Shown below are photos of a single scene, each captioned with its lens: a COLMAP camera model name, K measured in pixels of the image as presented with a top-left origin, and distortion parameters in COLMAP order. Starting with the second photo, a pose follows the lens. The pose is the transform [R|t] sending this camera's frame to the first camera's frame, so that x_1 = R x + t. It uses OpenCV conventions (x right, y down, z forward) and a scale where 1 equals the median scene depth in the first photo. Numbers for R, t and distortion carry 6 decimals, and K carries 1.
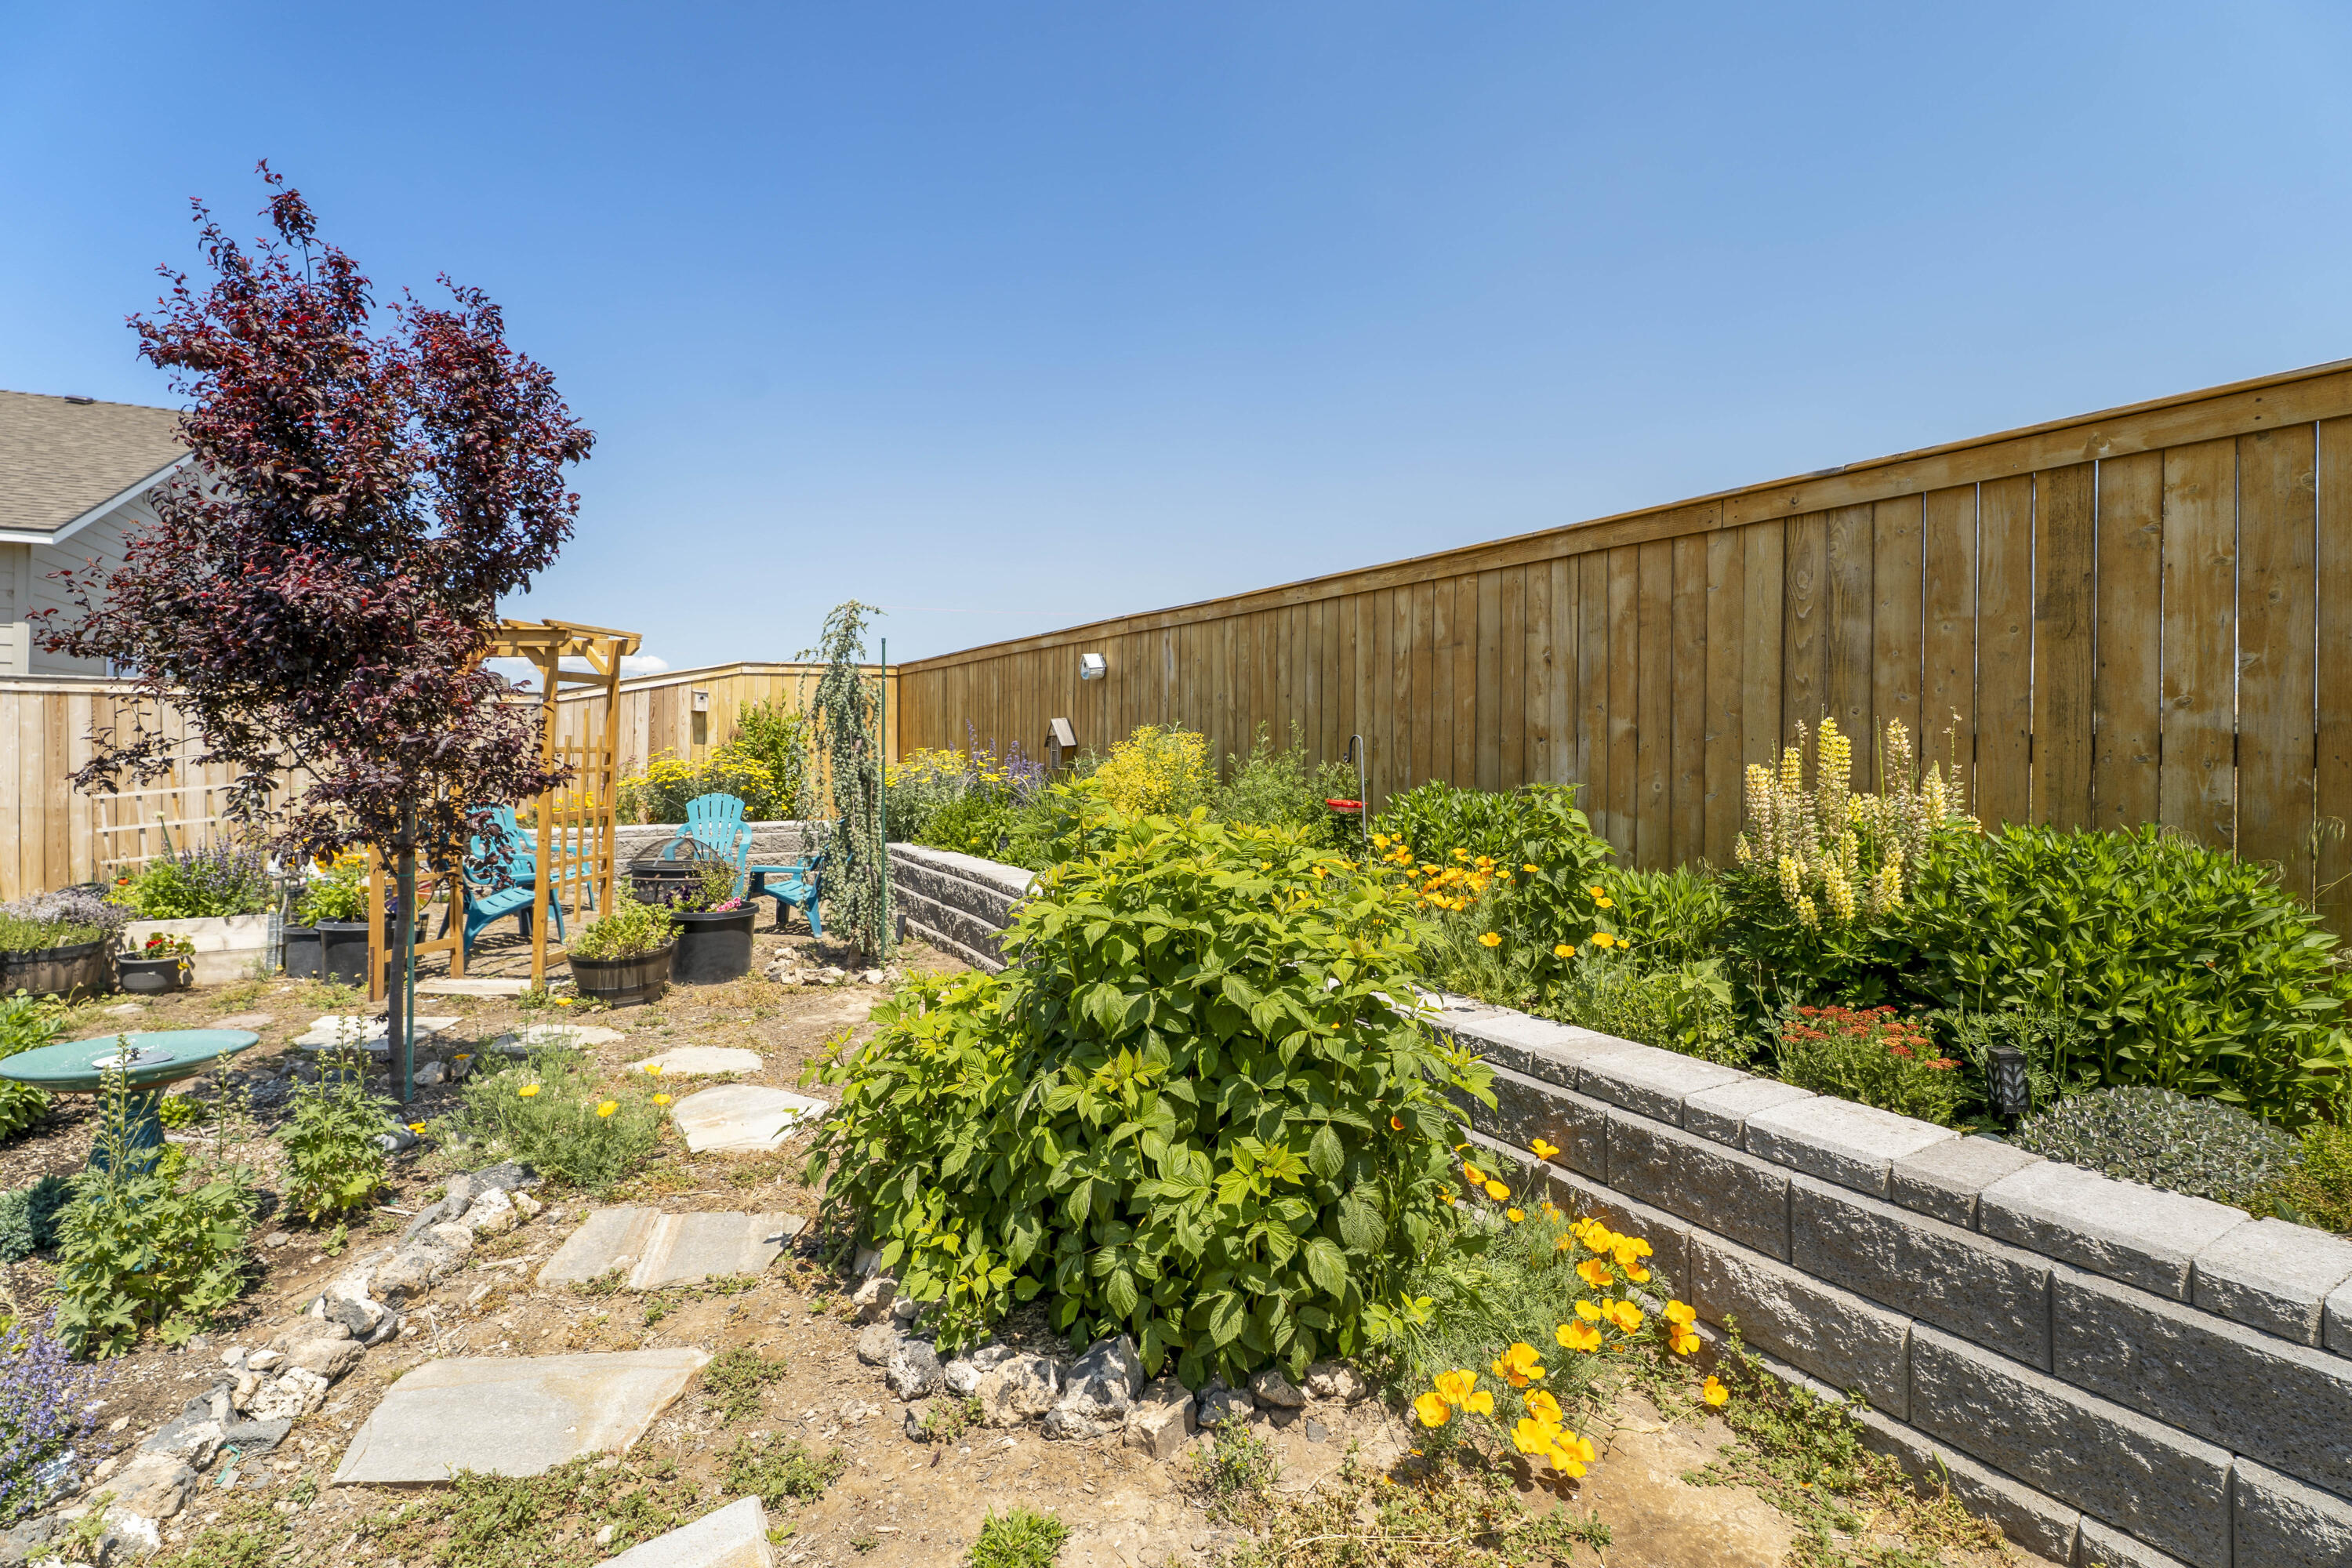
lens RADIAL K [[999.4, 0, 1170.2], [0, 999.4, 736.7], [0, 0, 1]] dist [0.014221, -0.000077]
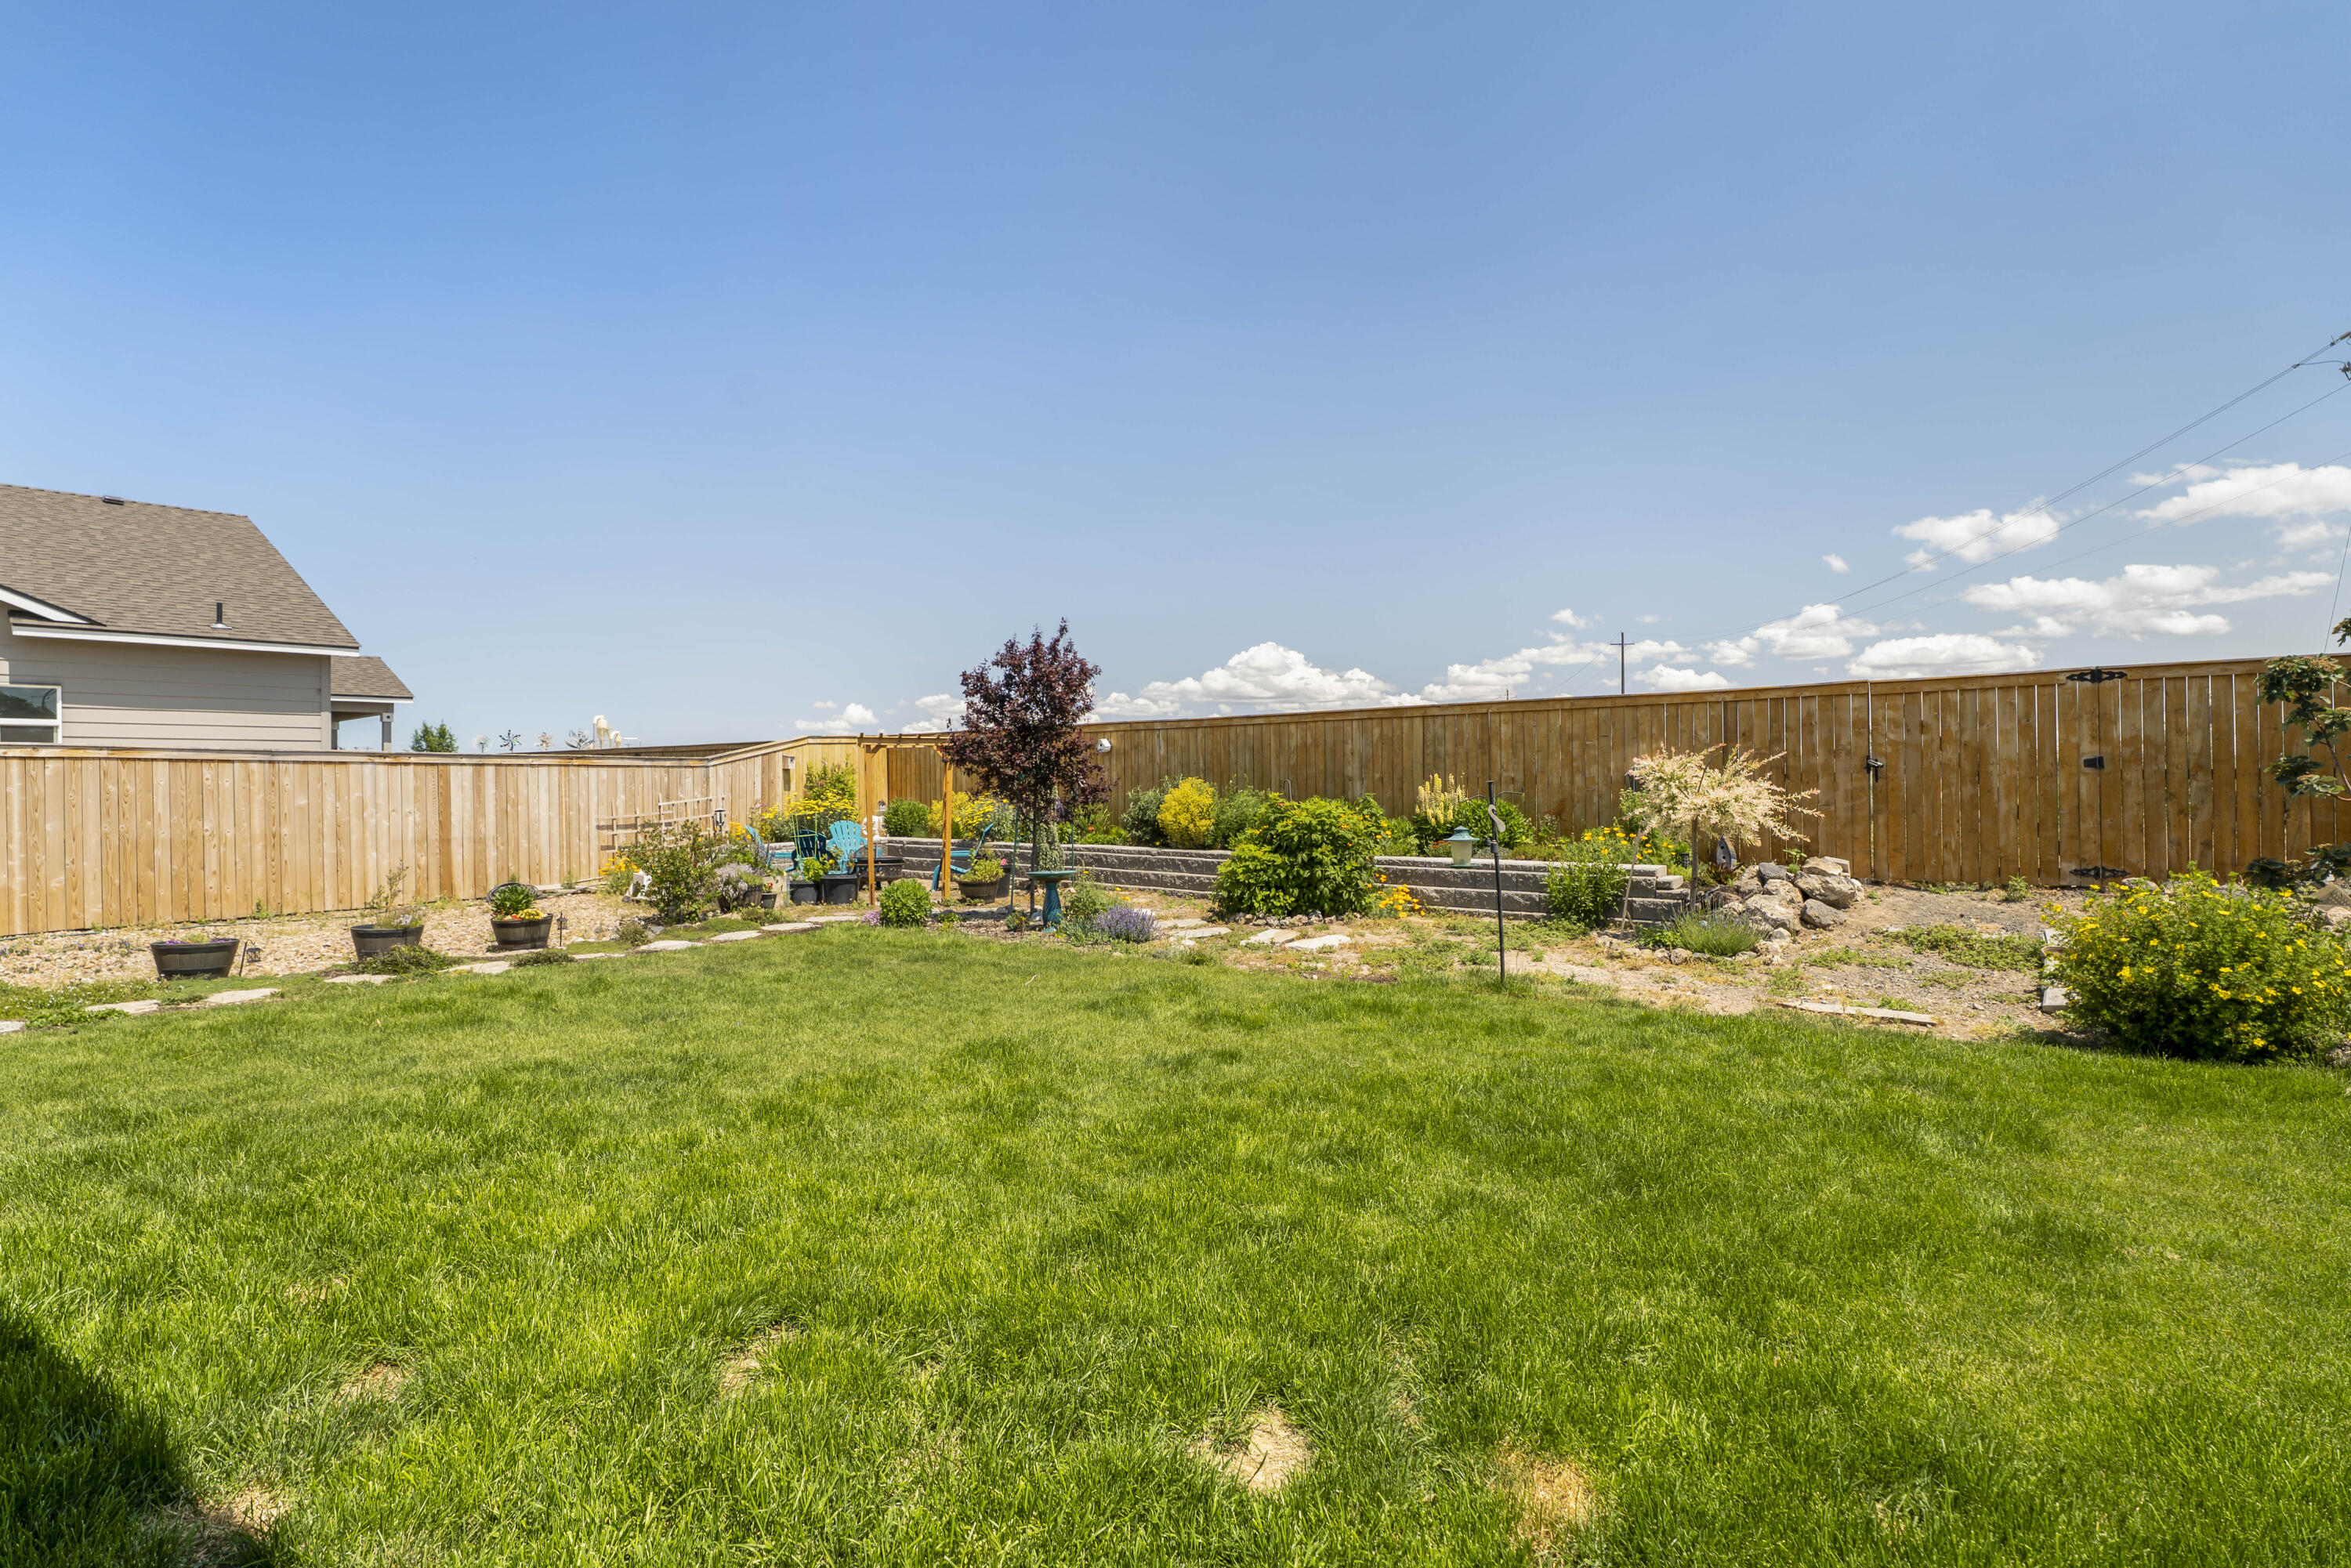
lens RADIAL K [[1136.6, 0, 1175.5], [0, 1136.6, 784.0], [0, 0, 1]] dist [0.000044, 0.000152]
pose [[0.921188, -0.016322, 0.388774, -1.758090], [0.014218, 0.999865, 0.008290, -0.026832], [-0.388857, -0.002109, 0.921296, -2.354154]]
